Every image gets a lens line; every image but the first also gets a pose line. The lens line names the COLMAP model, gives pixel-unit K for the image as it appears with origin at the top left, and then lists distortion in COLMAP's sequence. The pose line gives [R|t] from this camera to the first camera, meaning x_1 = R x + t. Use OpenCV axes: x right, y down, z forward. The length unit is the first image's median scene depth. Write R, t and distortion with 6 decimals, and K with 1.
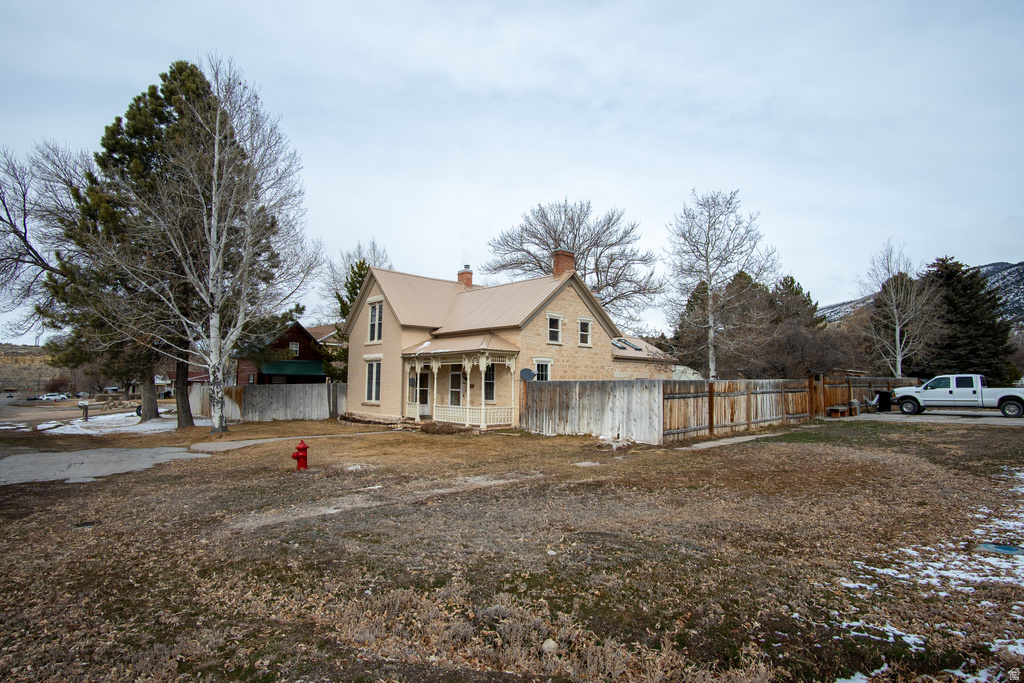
lens RADIAL K [[542.5, 0, 510.9], [0, 542.5, 347.5], [0, 0, 1]] dist [-0.016523, -0.000458]
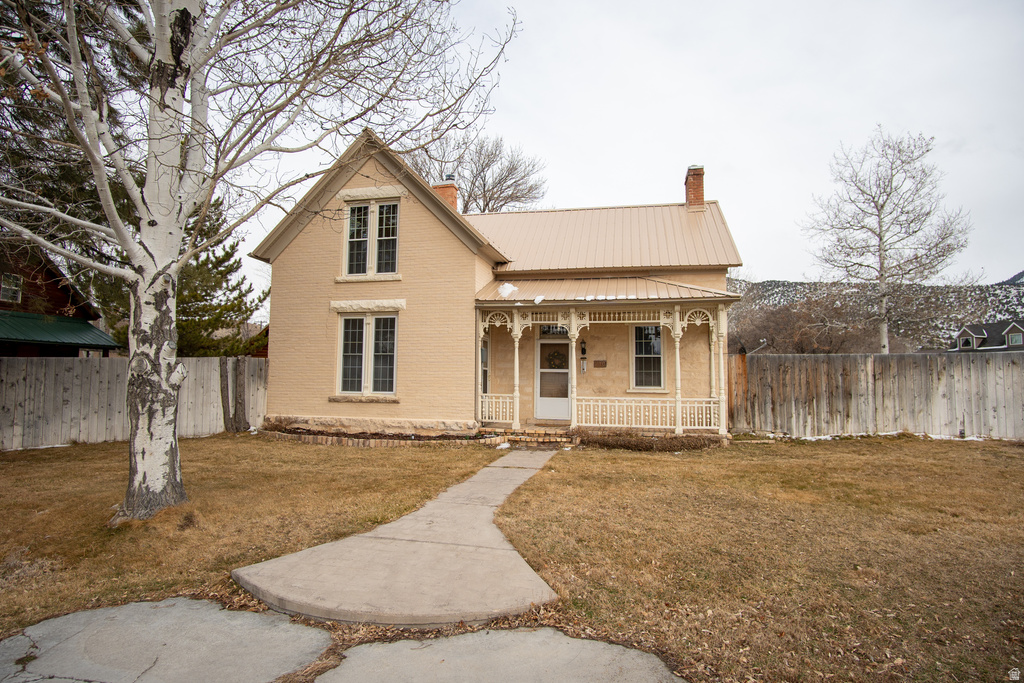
lens RADIAL K [[542.5, 0, 512.6], [0, 542.5, 335.0], [0, 0, 1]] dist [-0.016523, -0.000458]
pose [[0.817130, 0.043990, 0.574773, -0.451102], [-0.040407, 0.999002, -0.019014, 0.051297], [-0.575036, -0.007688, 0.818092, 0.533521]]
